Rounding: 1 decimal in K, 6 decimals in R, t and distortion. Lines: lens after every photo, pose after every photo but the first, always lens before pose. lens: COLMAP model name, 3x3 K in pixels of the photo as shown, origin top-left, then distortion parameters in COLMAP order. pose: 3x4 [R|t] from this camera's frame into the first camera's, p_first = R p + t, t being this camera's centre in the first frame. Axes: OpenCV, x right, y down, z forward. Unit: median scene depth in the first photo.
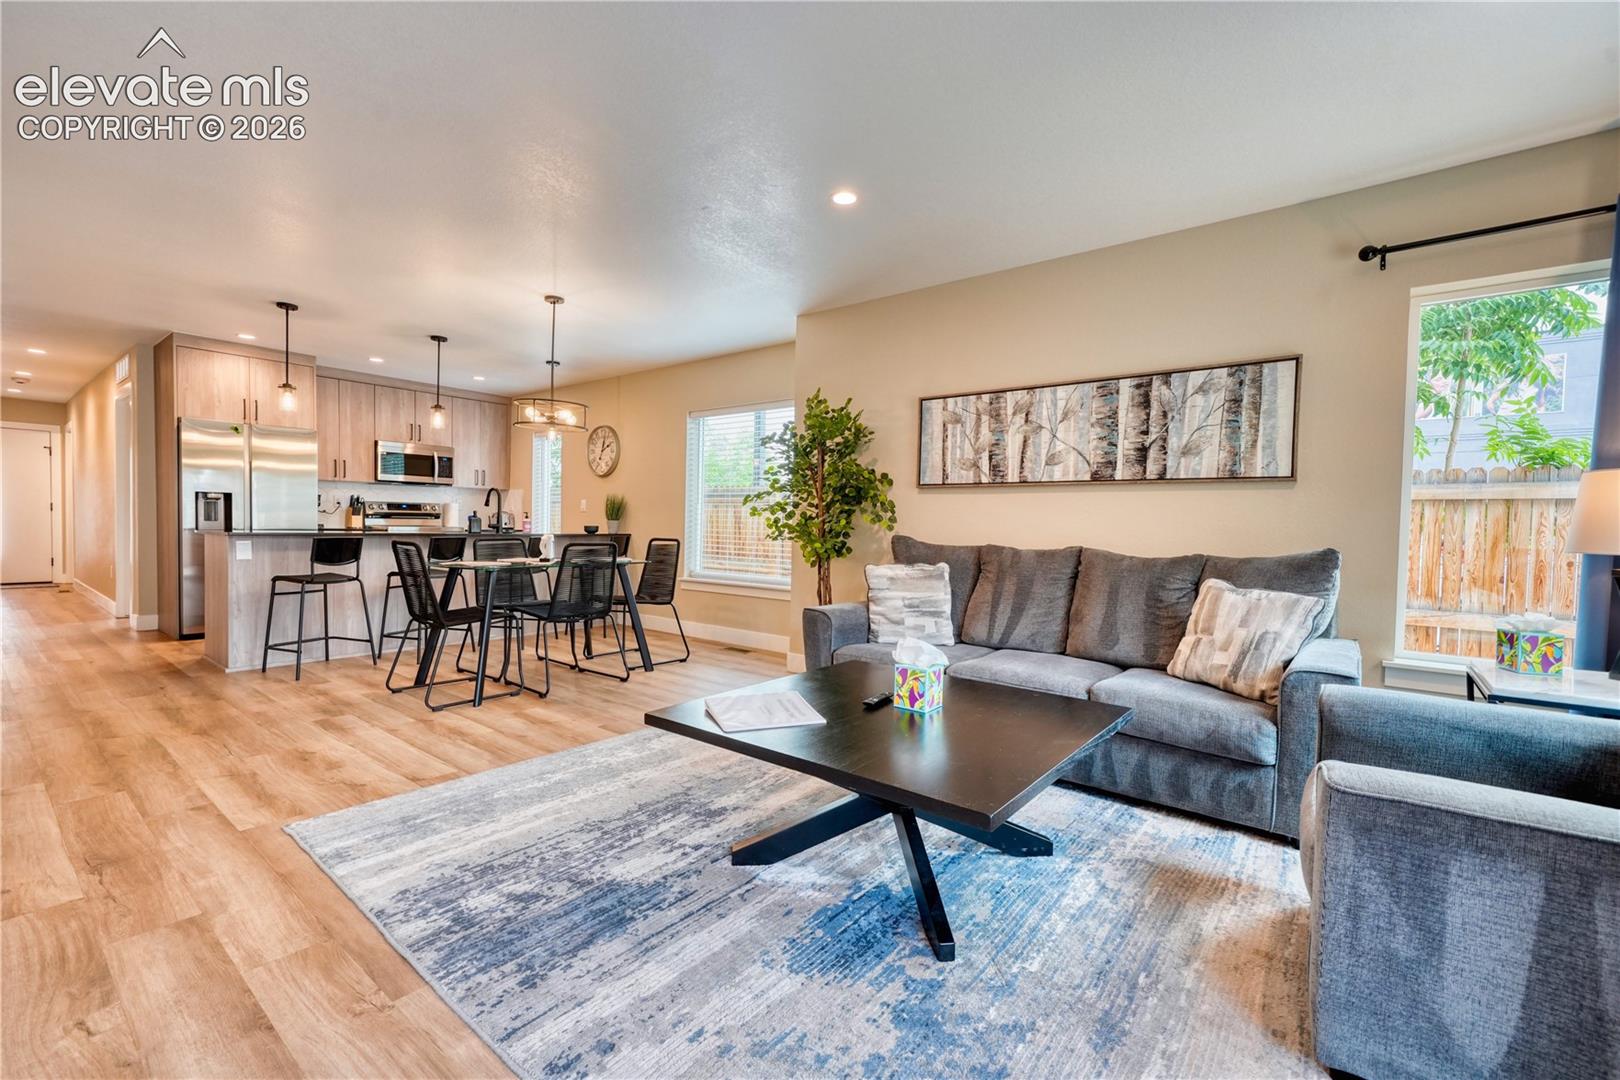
lens RADIAL K [[686.5, 0, 804.4], [0, 686.5, 542.0], [0, 0, 1]] dist [0.000912, 0.000196]
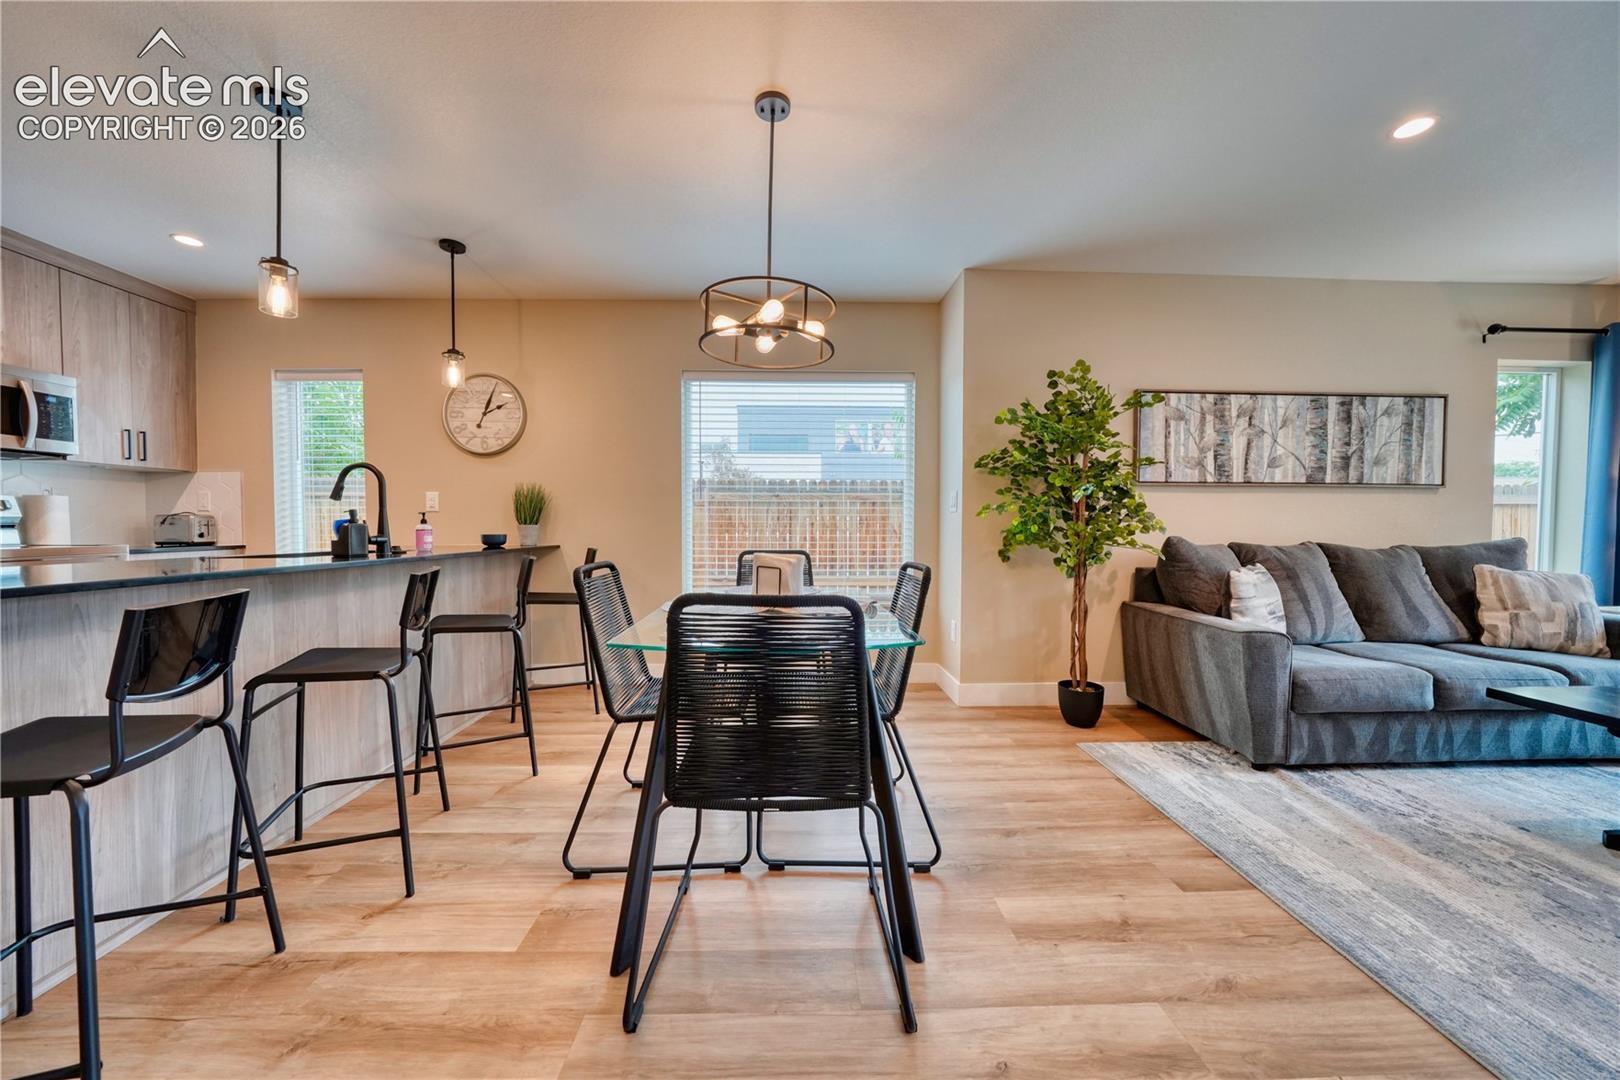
lens RADIAL K [[565.4, 0, 804.6], [0, 565.4, 546.1], [0, 0, 1]] dist [-0.017932, 0.000329]
pose [[0.763958, -0.041183, 0.643951, -0.747001], [0.029678, 0.999148, 0.028690, -0.034242], [-0.644583, -0.002807, 0.764529, 0.773196]]
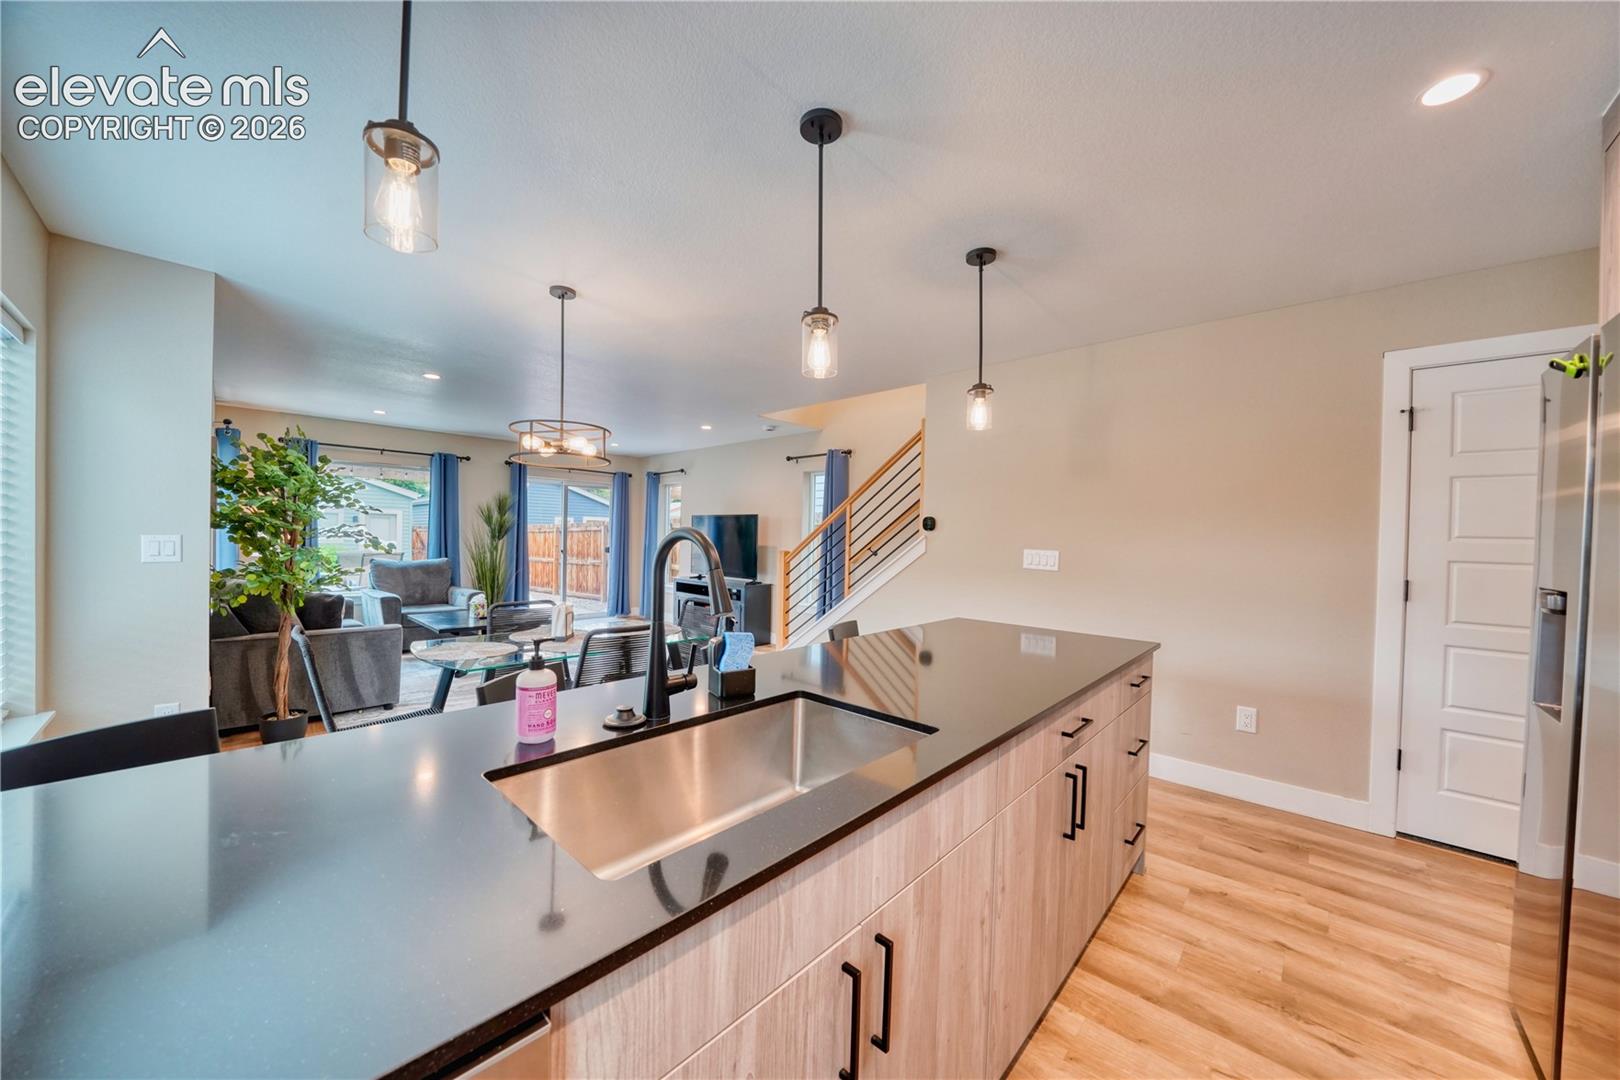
lens RADIAL K [[565.4, 0, 804.6], [0, 565.4, 546.1], [0, 0, 1]] dist [-0.017932, 0.000329]
pose [[-0.996683, -0.043842, 0.068561, -0.802629], [-0.040872, 0.998189, 0.044133, -0.134287], [-0.070372, 0.041184, -0.996670, 1.892104]]
